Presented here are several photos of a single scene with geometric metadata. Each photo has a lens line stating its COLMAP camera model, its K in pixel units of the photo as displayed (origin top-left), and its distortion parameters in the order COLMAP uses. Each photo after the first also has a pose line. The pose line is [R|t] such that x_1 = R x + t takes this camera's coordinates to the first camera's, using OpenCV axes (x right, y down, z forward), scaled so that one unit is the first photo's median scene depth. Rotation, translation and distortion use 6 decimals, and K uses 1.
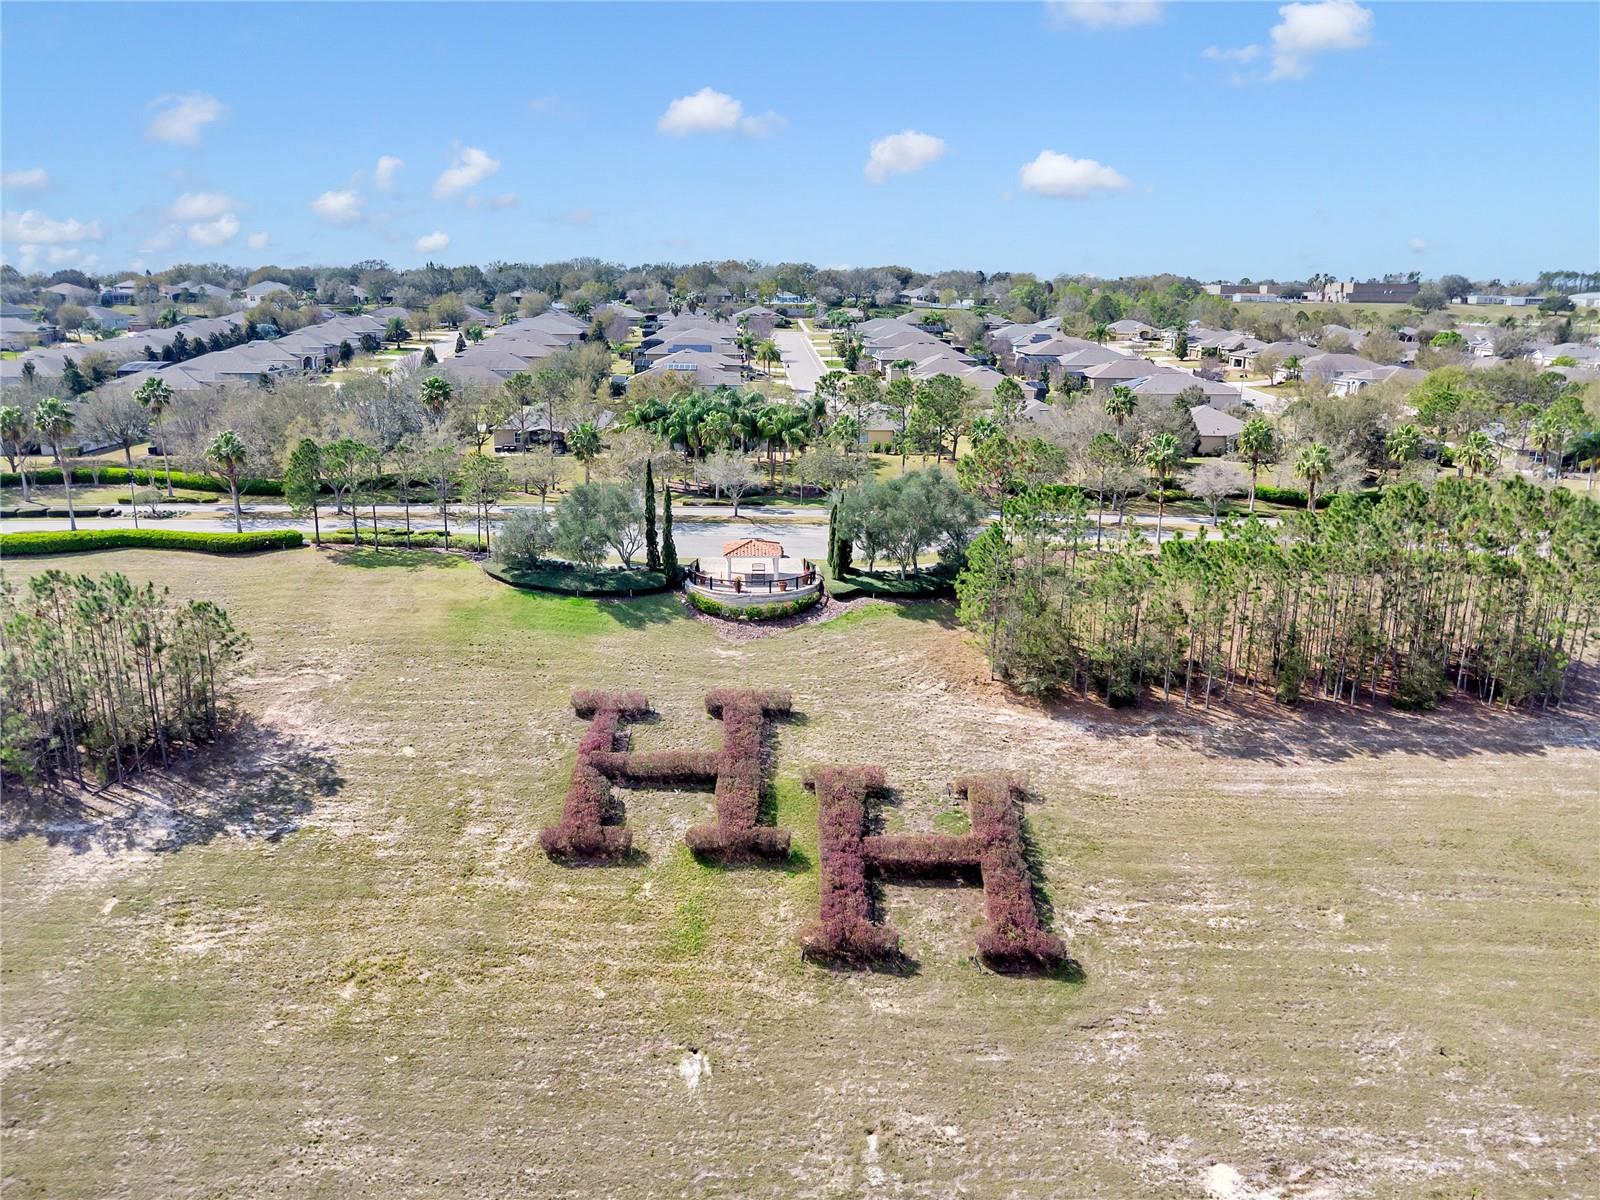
lens RADIAL K [[1132.5, 0, 799.0], [0, 1132.5, 595.2], [0, 0, 1]] dist [0.012634, -0.011315]
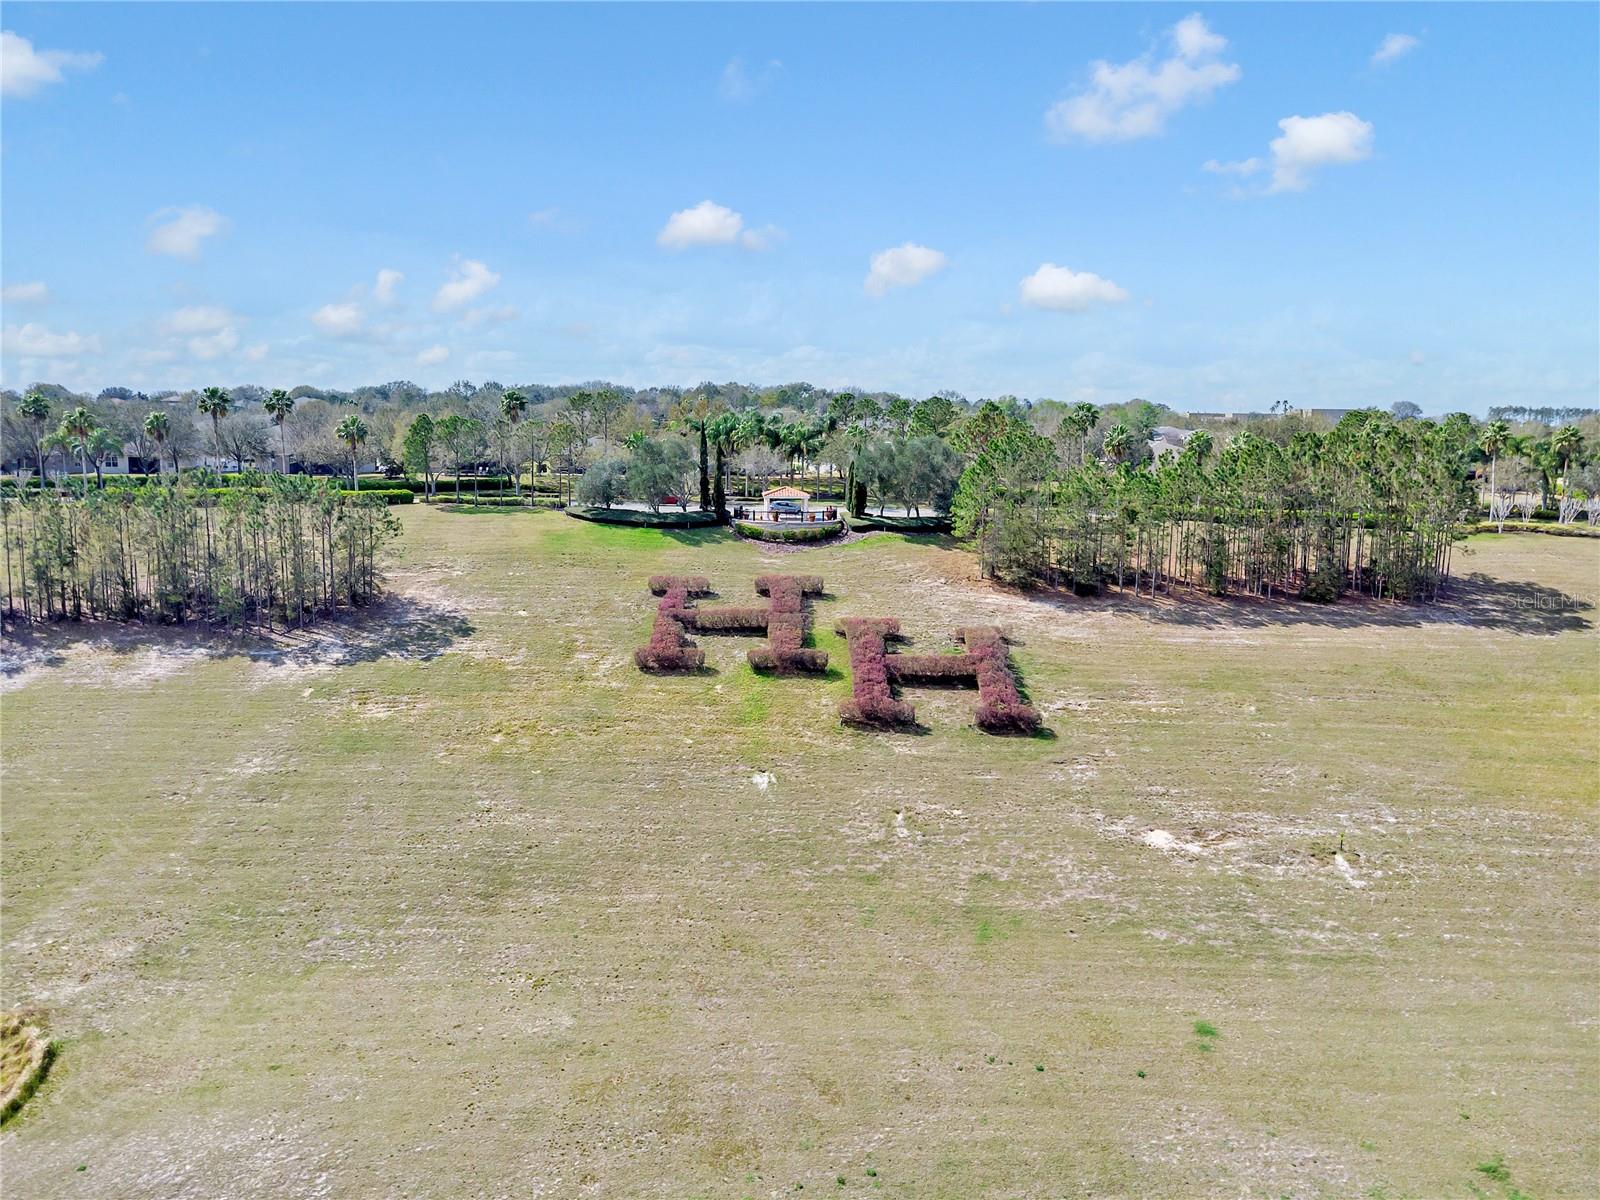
lens RADIAL K [[1132.5, 0, 797.7], [0, 1132.5, 605.2], [0, 0, 1]] dist [0.012634, -0.011315]
pose [[0.999960, -0.000483, 0.008940, -0.051785], [0.001580, 0.992391, -0.123113, 0.305074], [-0.008813, 0.123123, 0.992352, -0.278929]]
